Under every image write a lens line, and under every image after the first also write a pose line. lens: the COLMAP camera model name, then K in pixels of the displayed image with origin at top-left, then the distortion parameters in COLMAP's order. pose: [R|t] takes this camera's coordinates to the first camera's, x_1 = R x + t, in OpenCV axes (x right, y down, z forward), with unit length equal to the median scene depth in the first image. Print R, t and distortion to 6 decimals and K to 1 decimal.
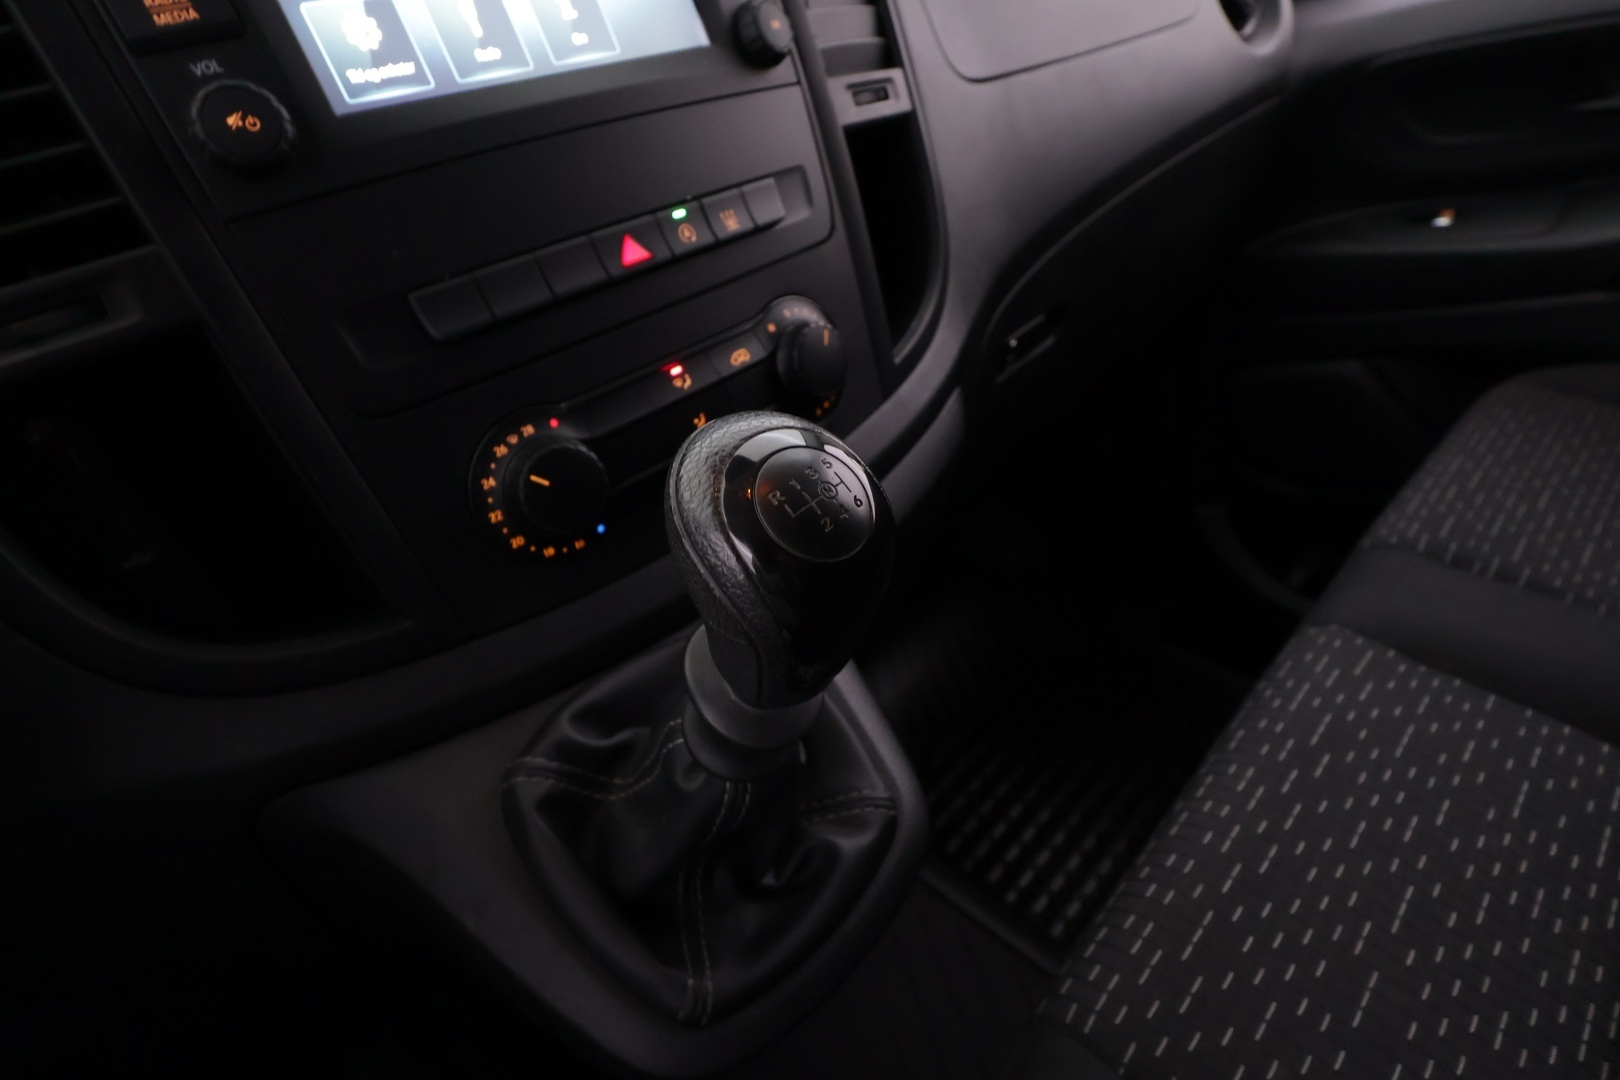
lens RADIAL K [[878.4, 0, 811.3], [0, 878.4, 542.6], [0, 0, 1]] dist [0.000763, -0.001910]
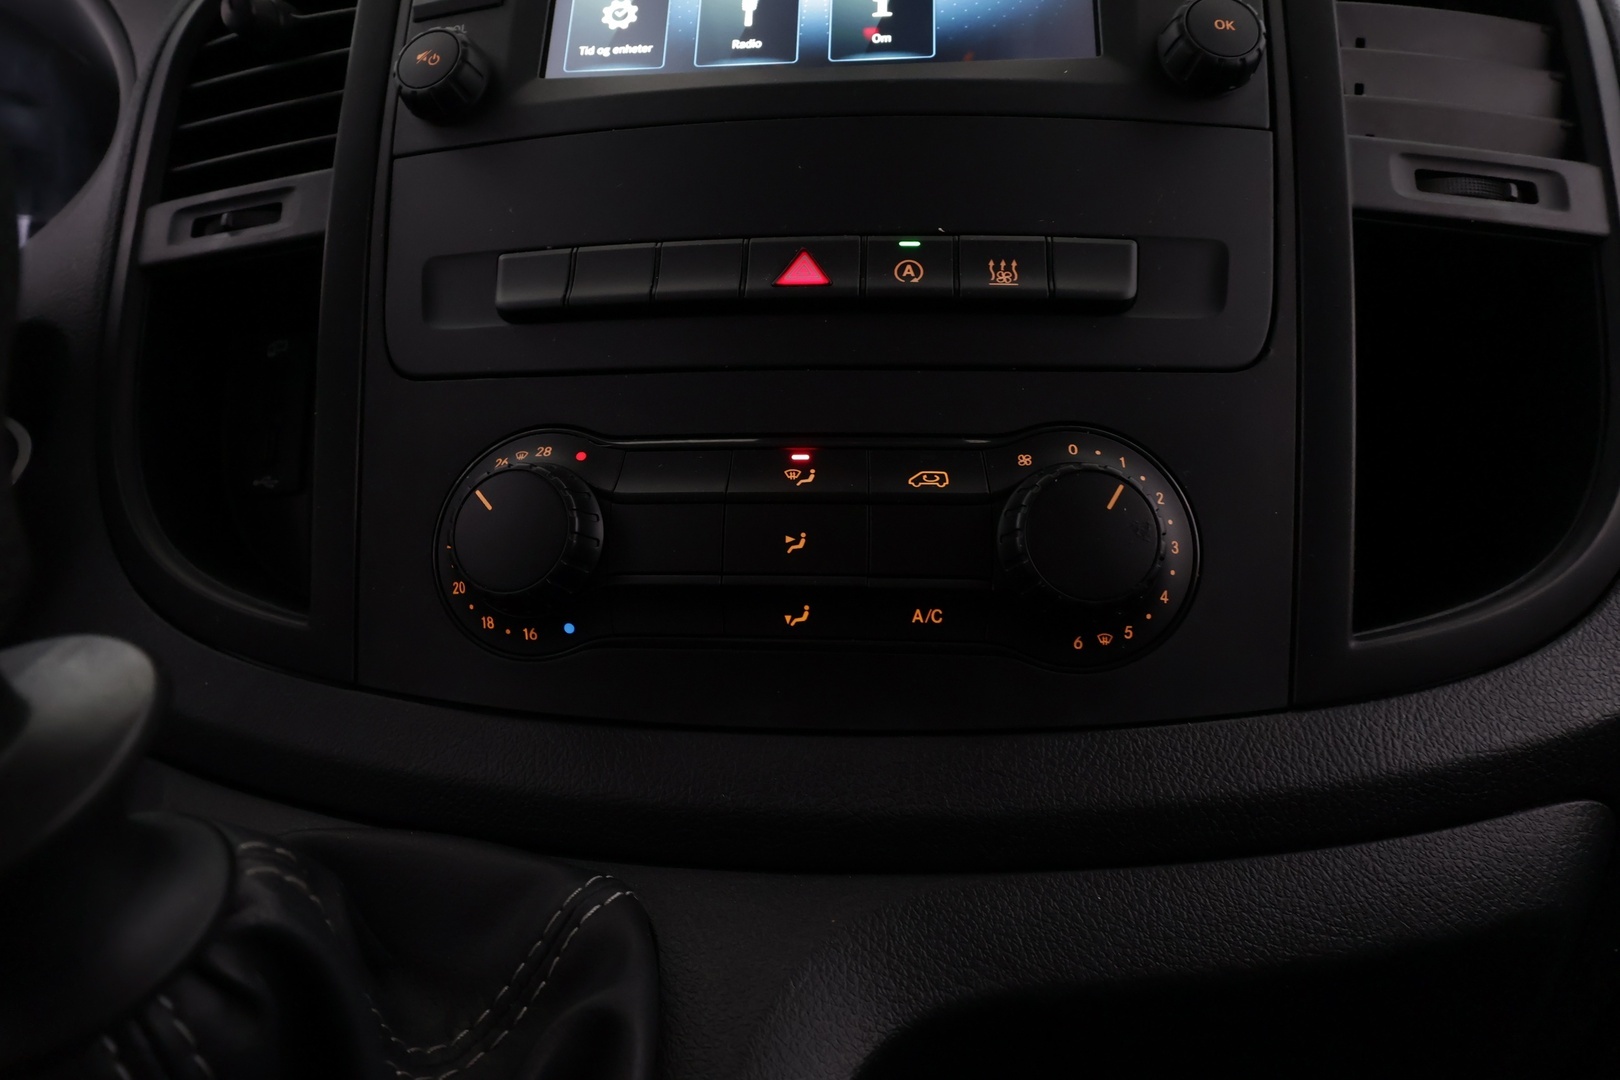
lens RADIAL K [[878.4, 0, 820.0], [0, 878.4, 537.3], [0, 0, 1]] dist [0.000763, -0.001910]
pose [[0.623770, 0.192249, -0.757596, 0.334711], [-0.487863, 0.853045, -0.185214, -0.042457], [0.610656, 0.485134, 0.625895, 0.665606]]
